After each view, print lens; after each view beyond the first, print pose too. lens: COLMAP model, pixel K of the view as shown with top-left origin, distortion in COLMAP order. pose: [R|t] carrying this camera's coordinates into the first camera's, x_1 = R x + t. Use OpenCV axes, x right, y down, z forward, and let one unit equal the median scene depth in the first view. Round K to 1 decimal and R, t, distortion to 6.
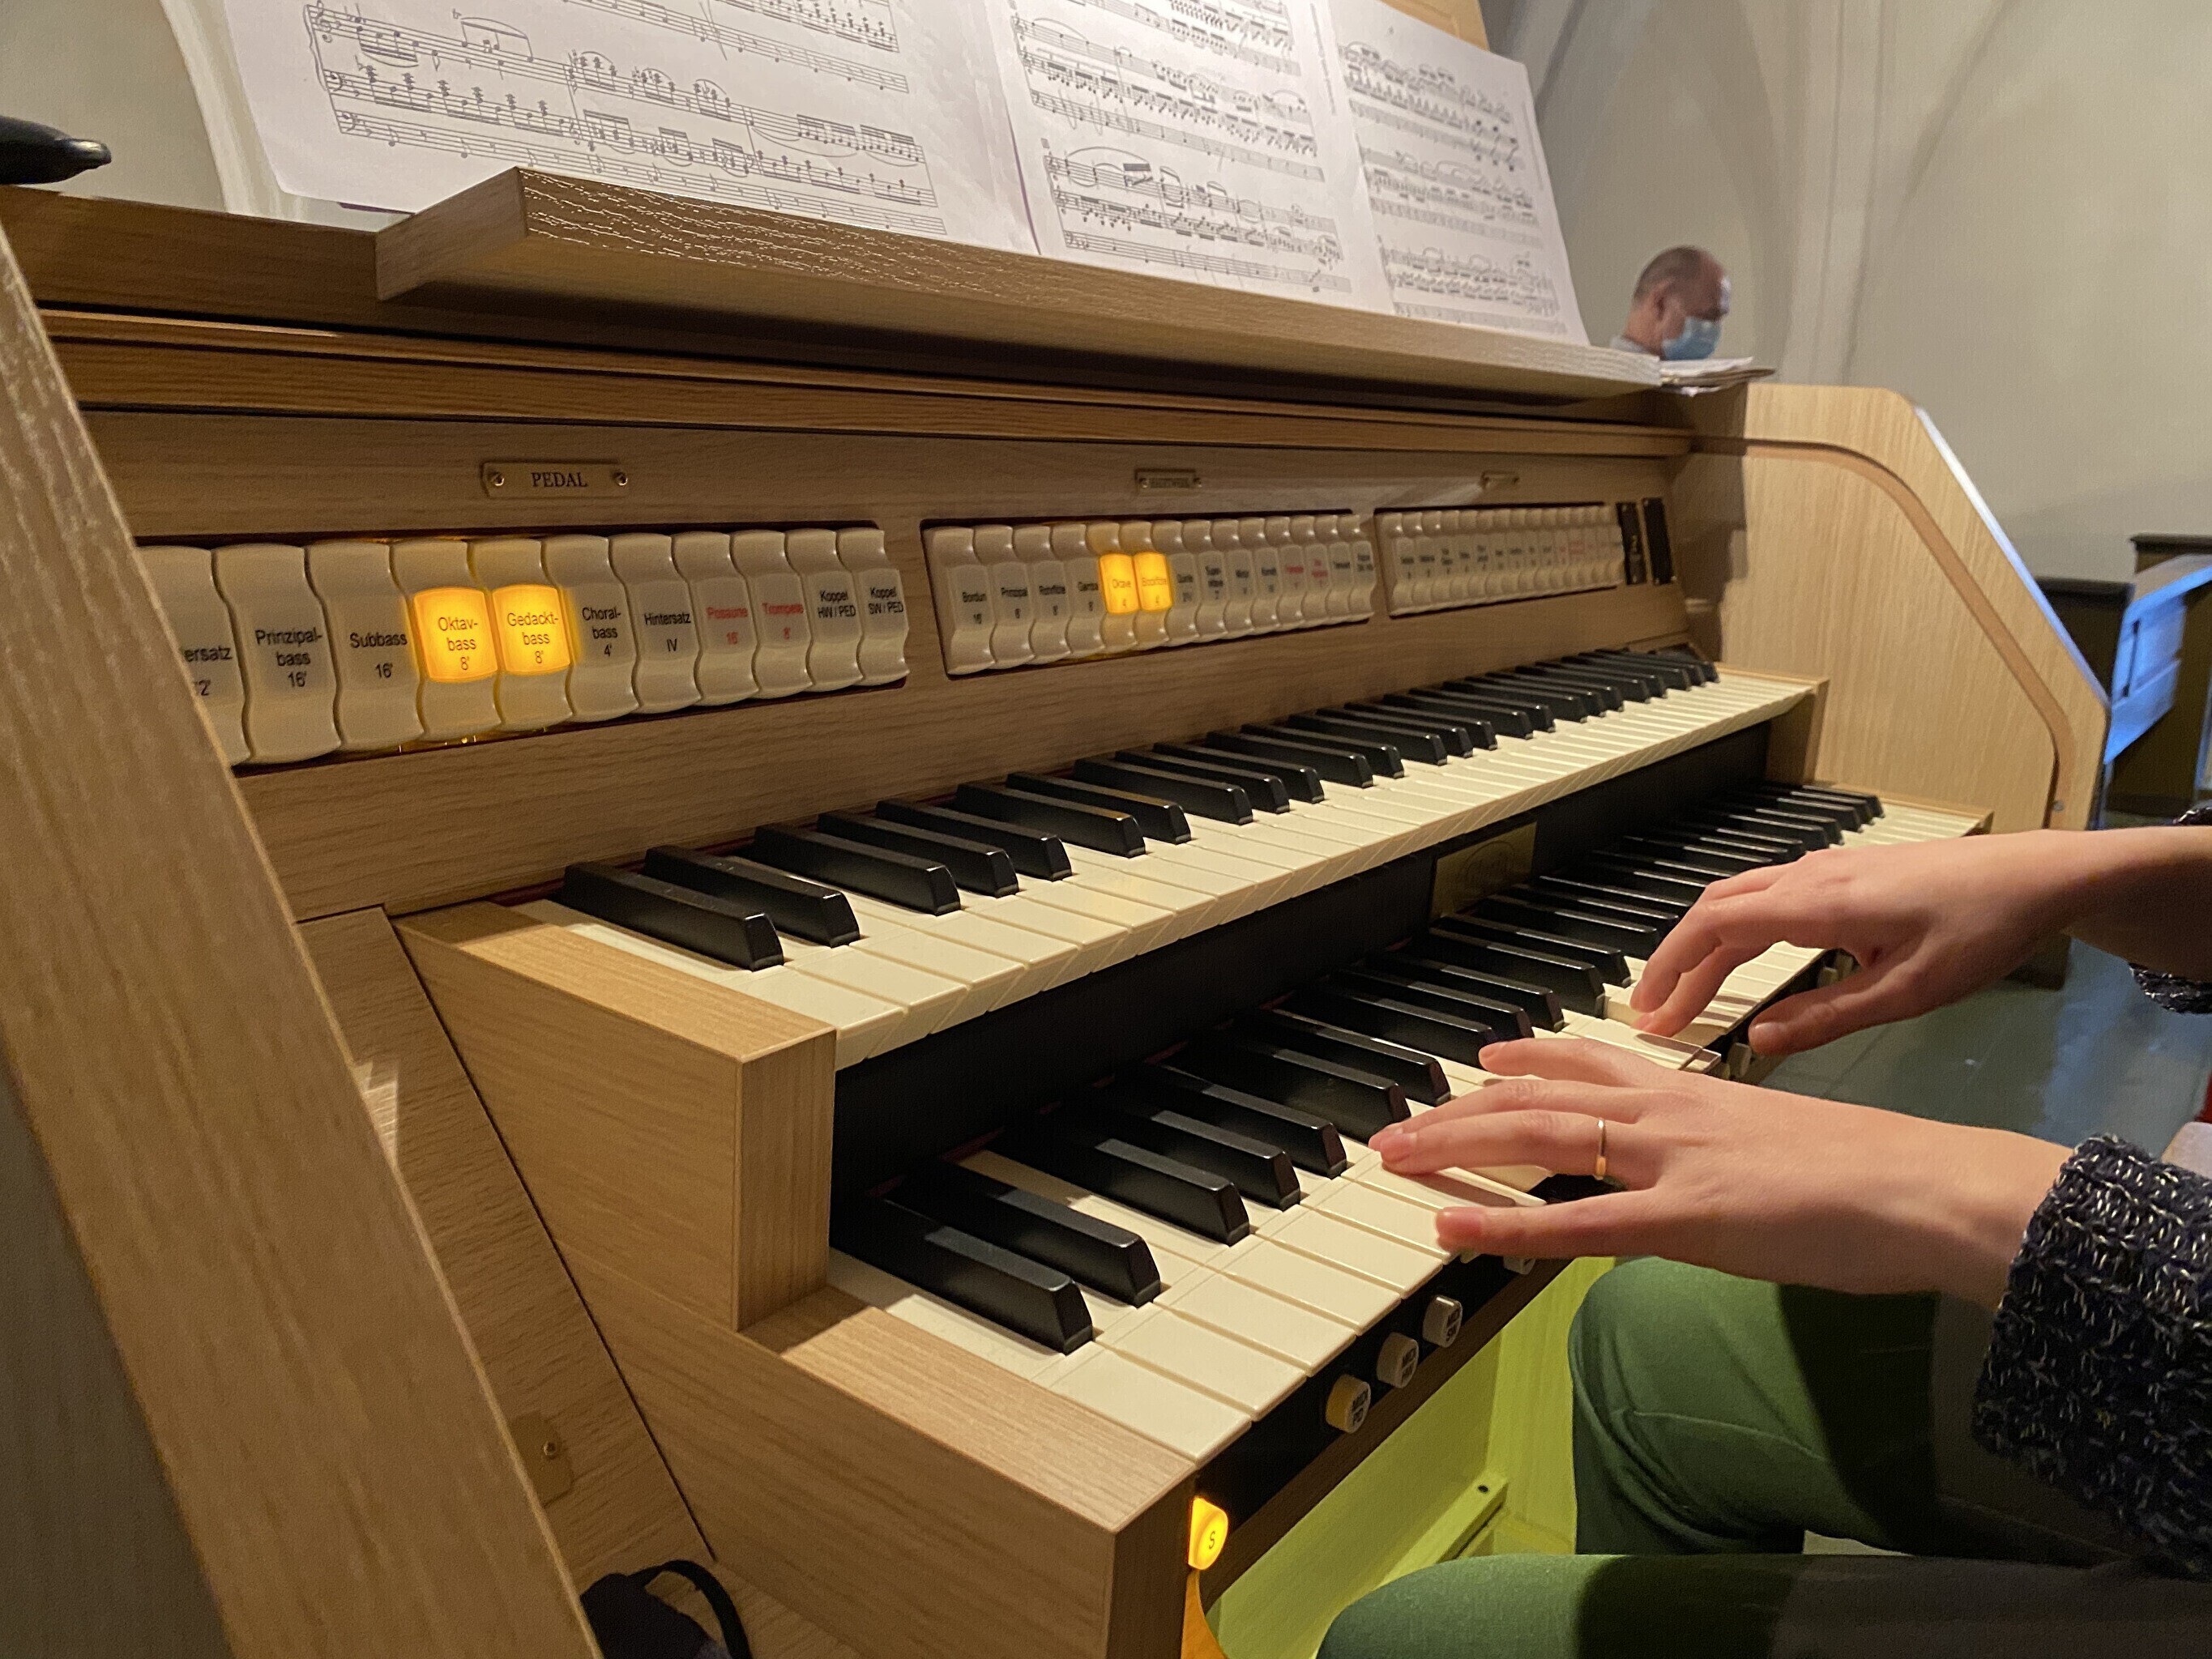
lens RADIAL K [[1660.5, 0, 1137.8], [0, 1660.5, 818.9], [0, 0, 1]] dist [0.159728, -0.434338]
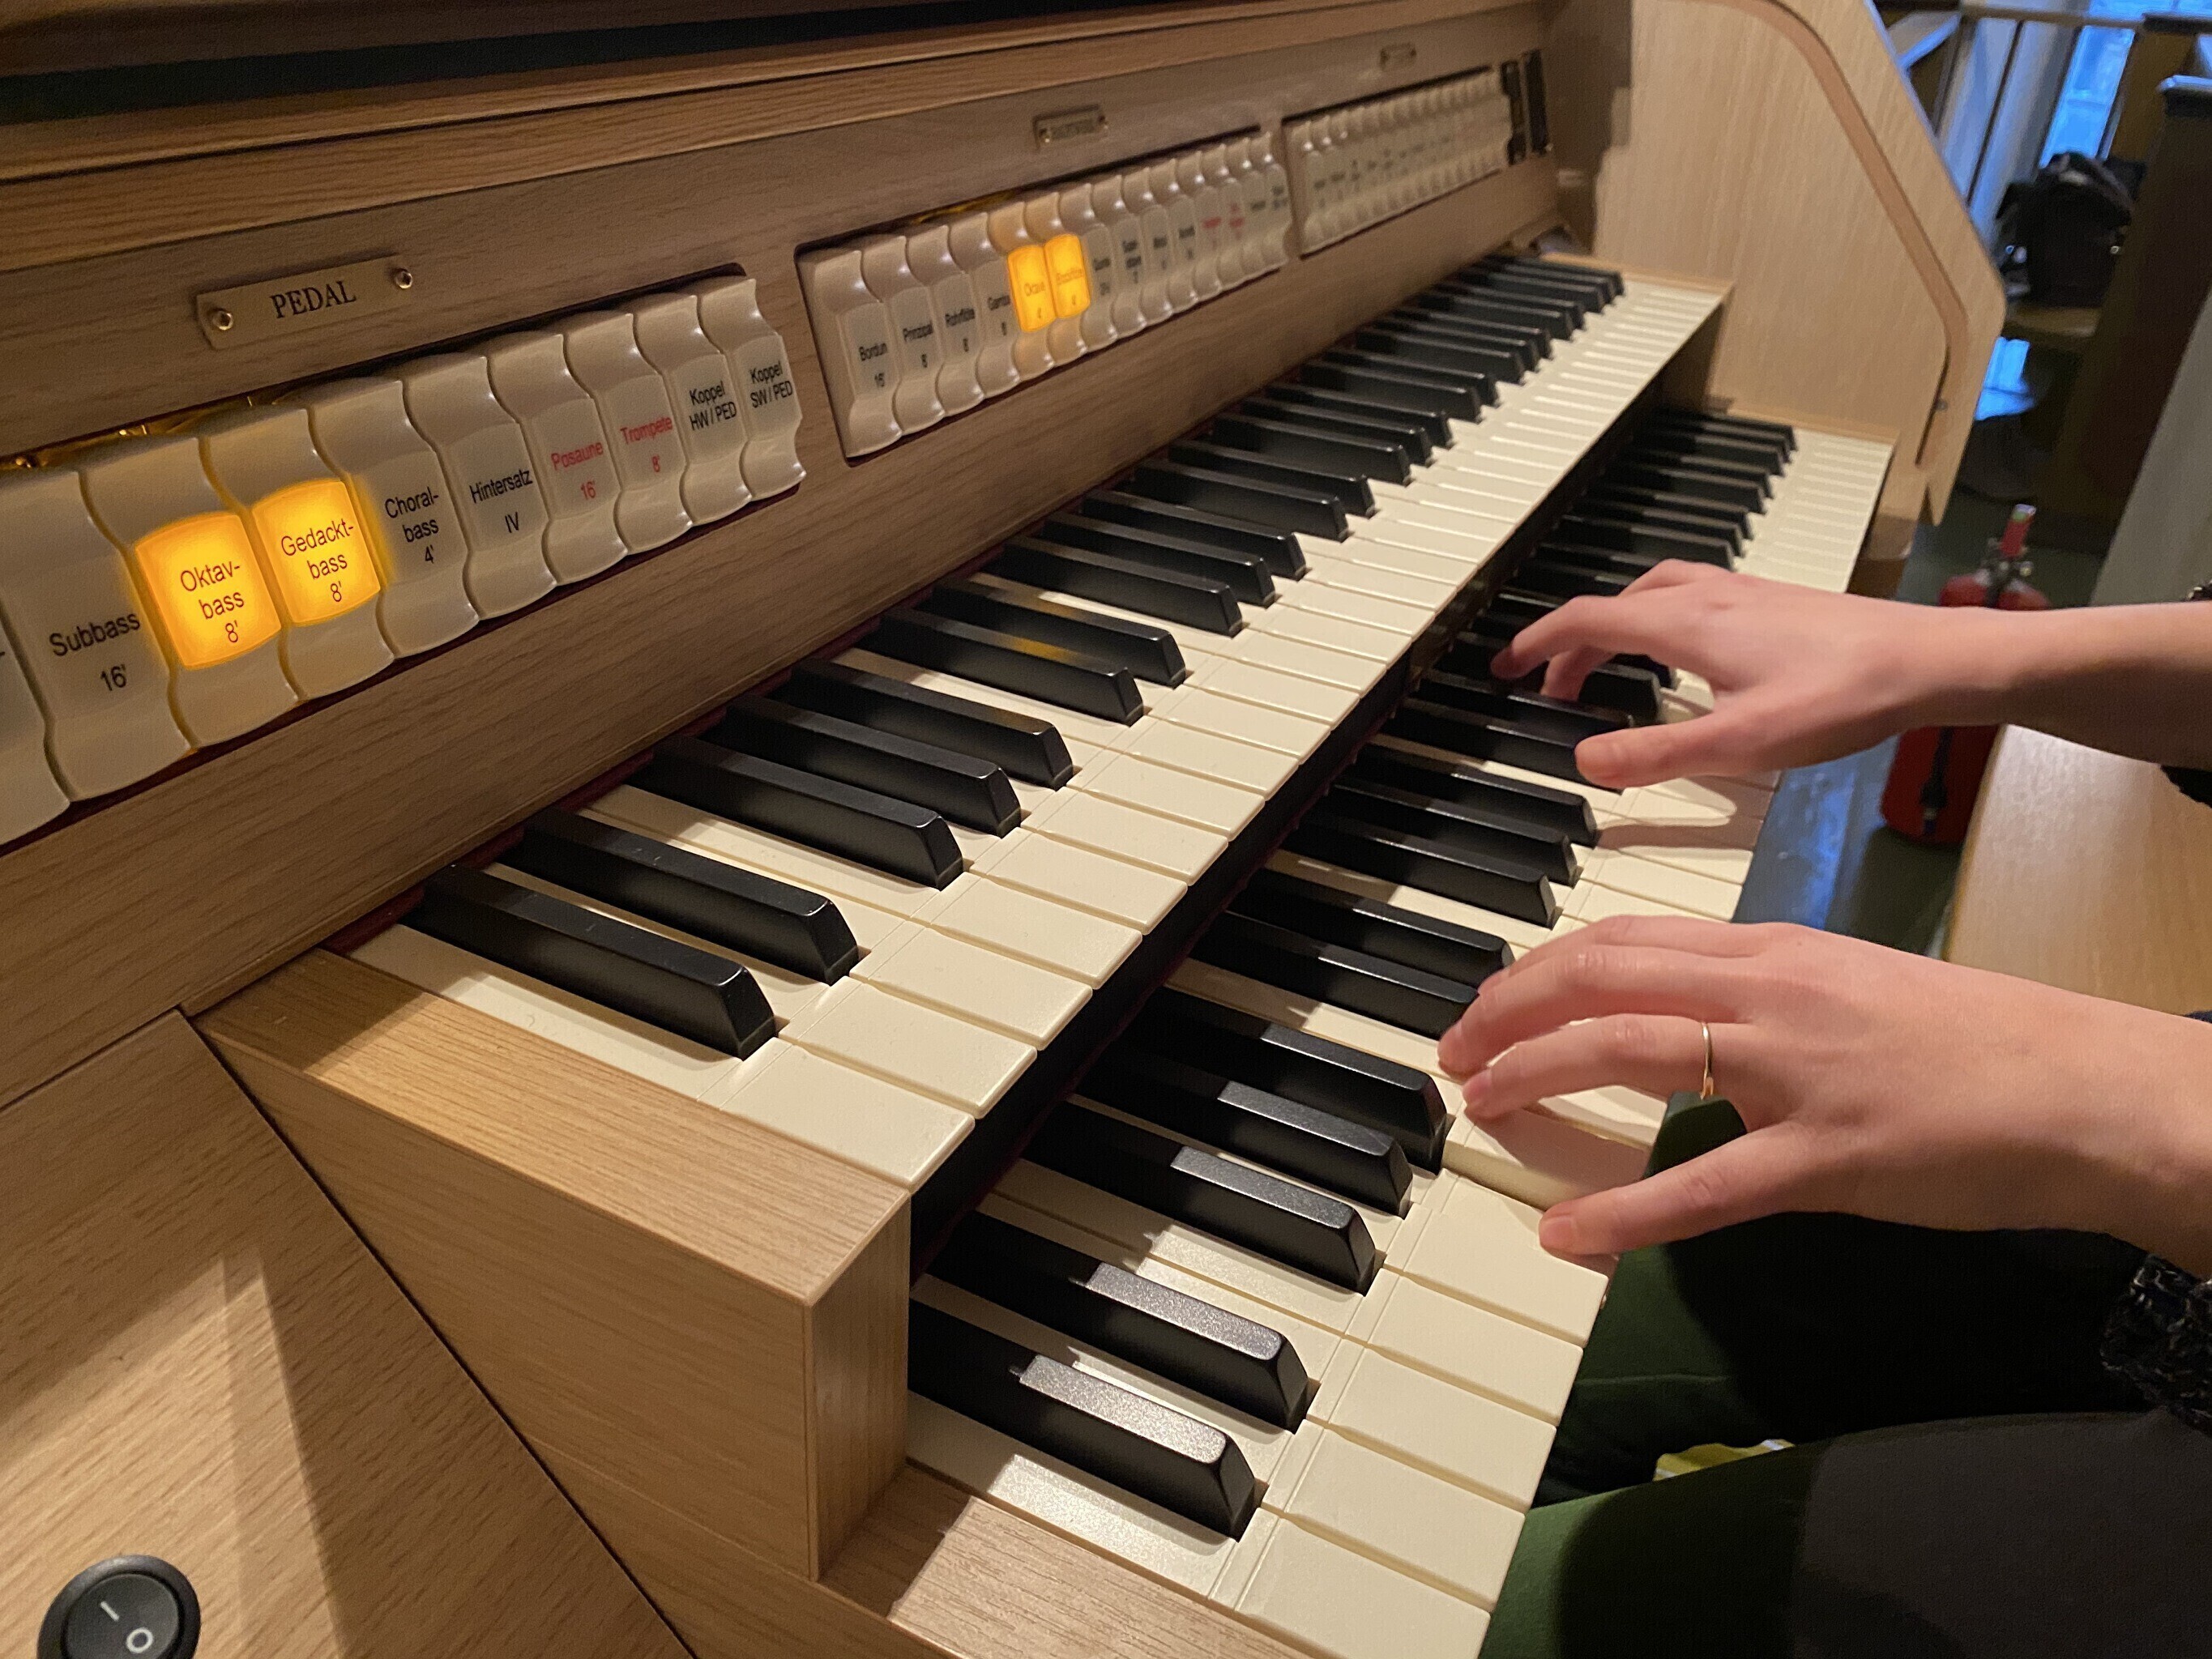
lens RADIAL K [[1681.1, 0, 1110.3], [0, 1681.1, 796.9], [0, 0, 1]] dist [0.004282, 0.002271]
pose [[0.986687, -0.077138, 0.143172, -0.114035], [0.033310, 0.957547, 0.286347, -0.150499], [-0.159183, -0.277766, 0.947369, 0.215147]]
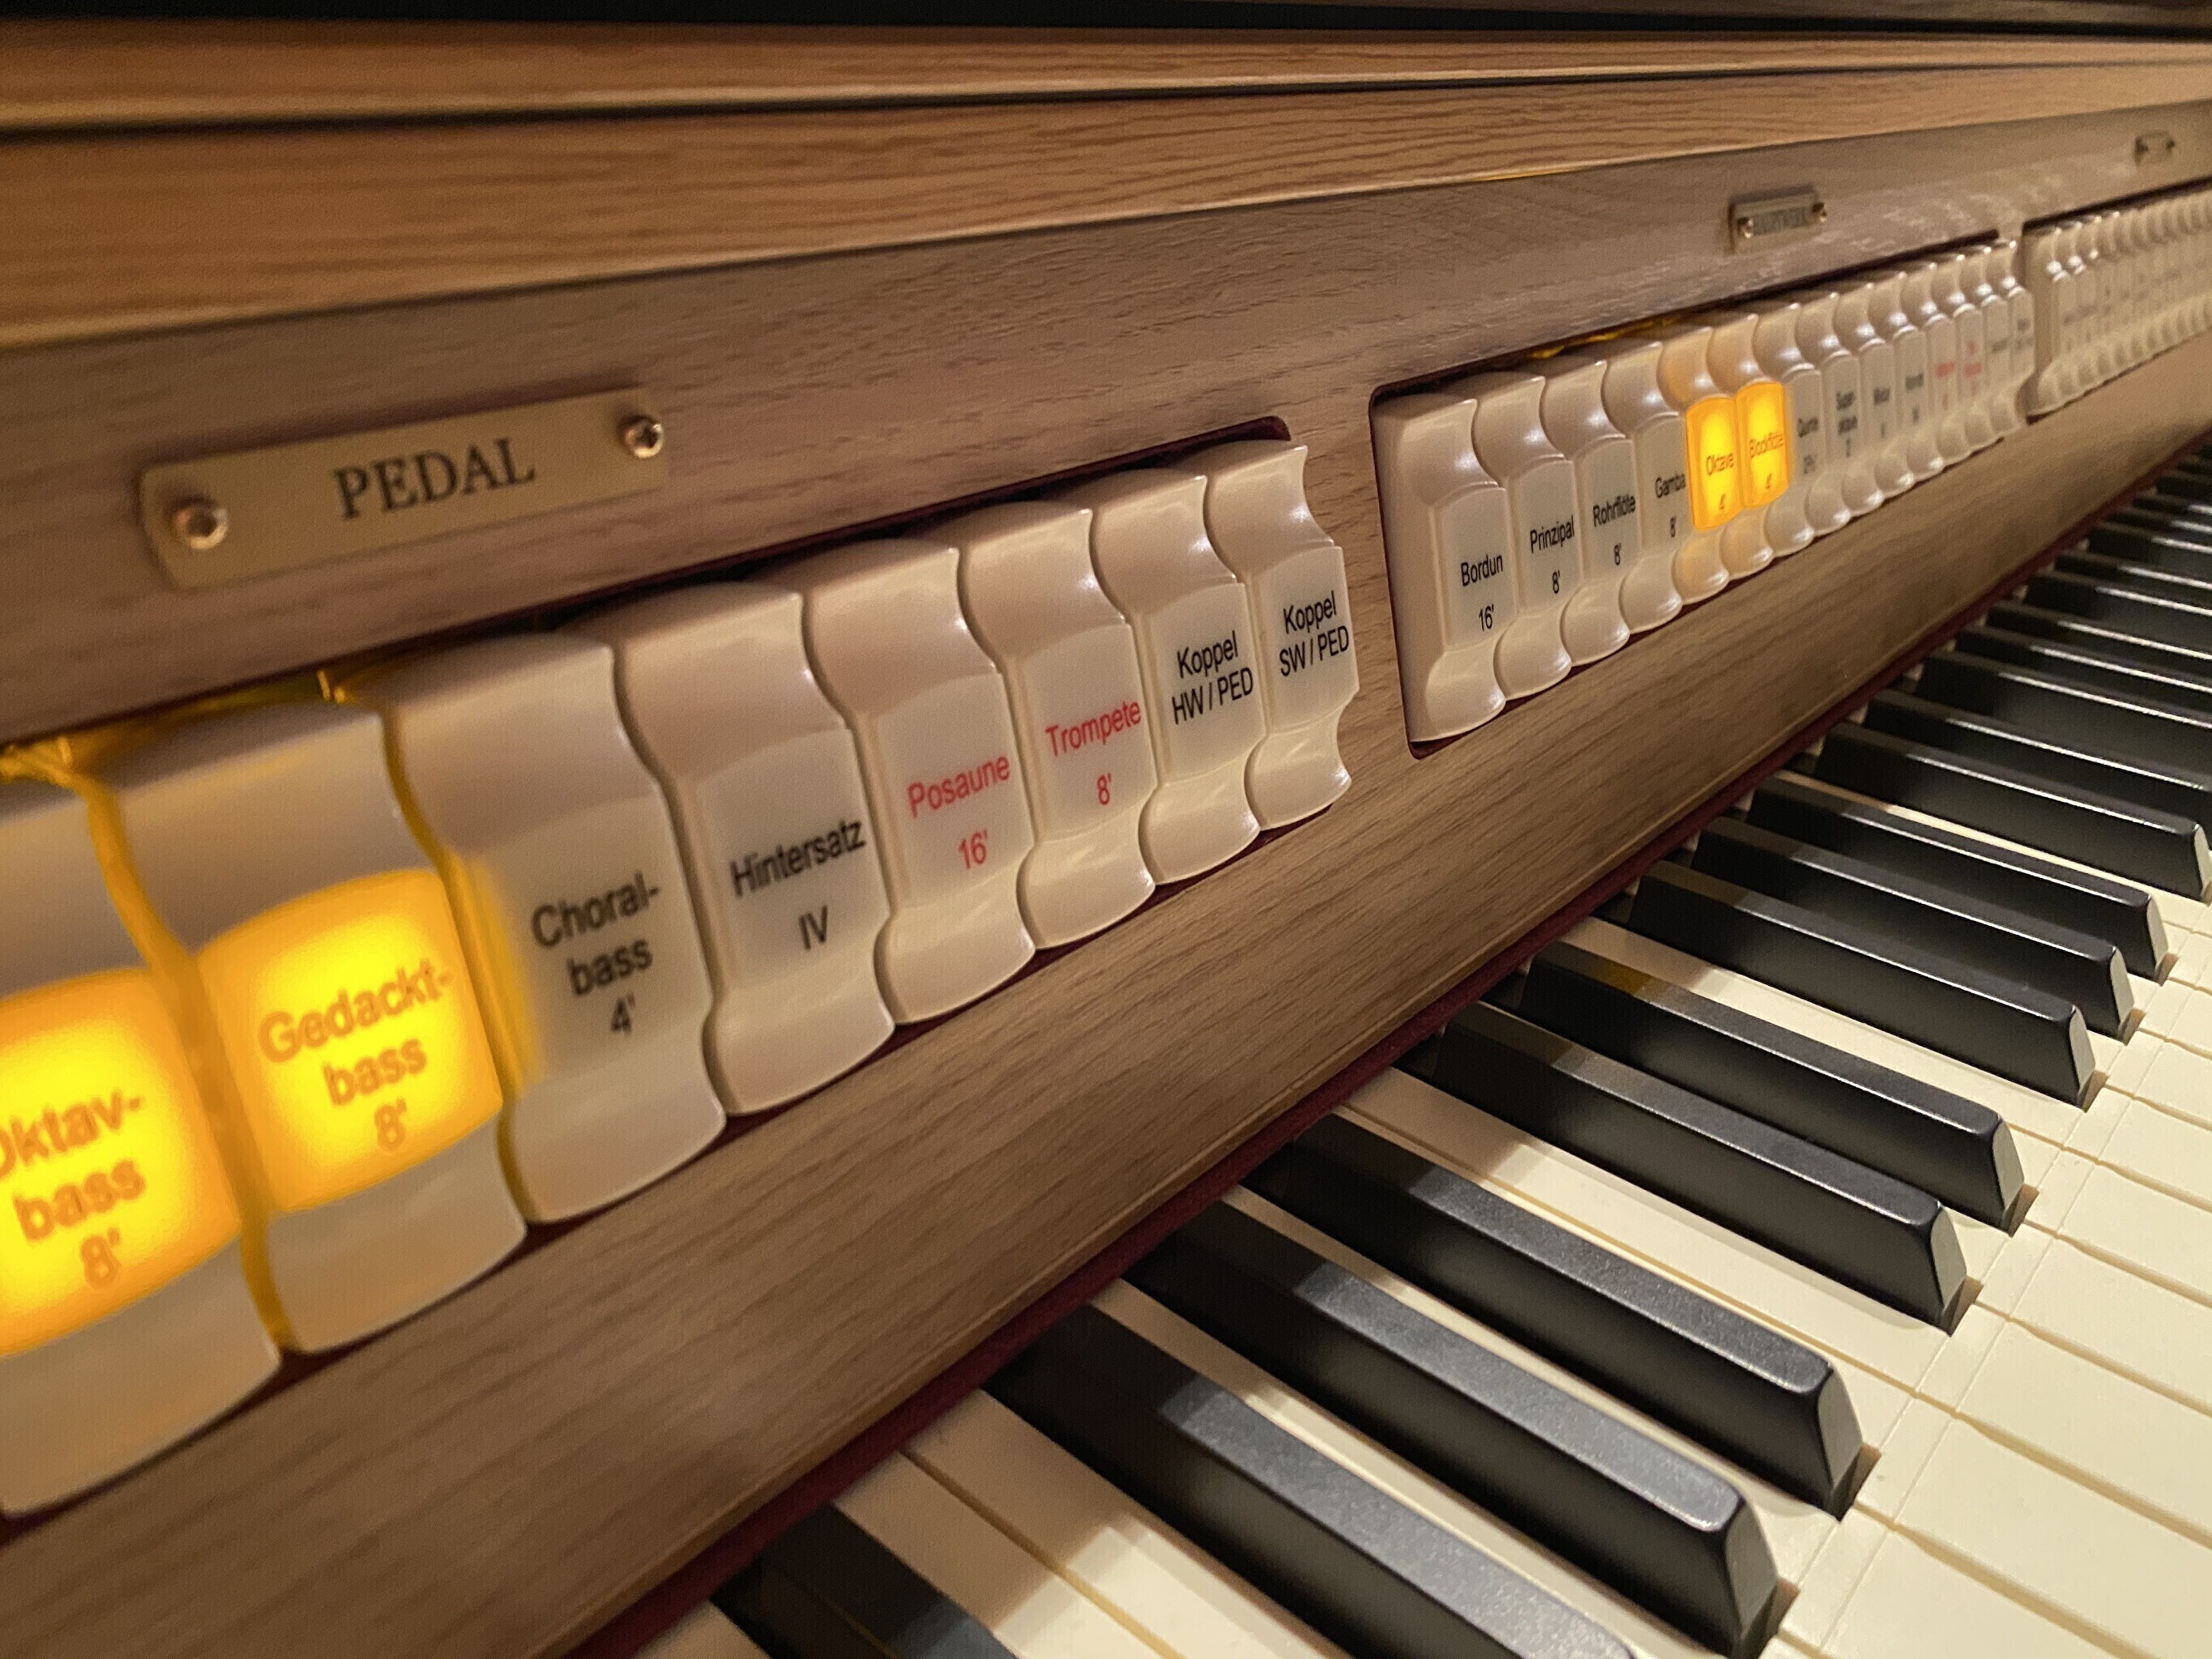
lens RADIAL K [[1681.6, 0, 1125.6], [0, 1681.6, 798.9], [0, 0, 1]] dist [0.073871, -0.126092]
pose [[0.996960, 0.020534, -0.075157, -0.152184], [-0.004179, 0.977349, 0.211591, -0.163672], [0.077800, -0.210634, 0.974464, 0.544963]]
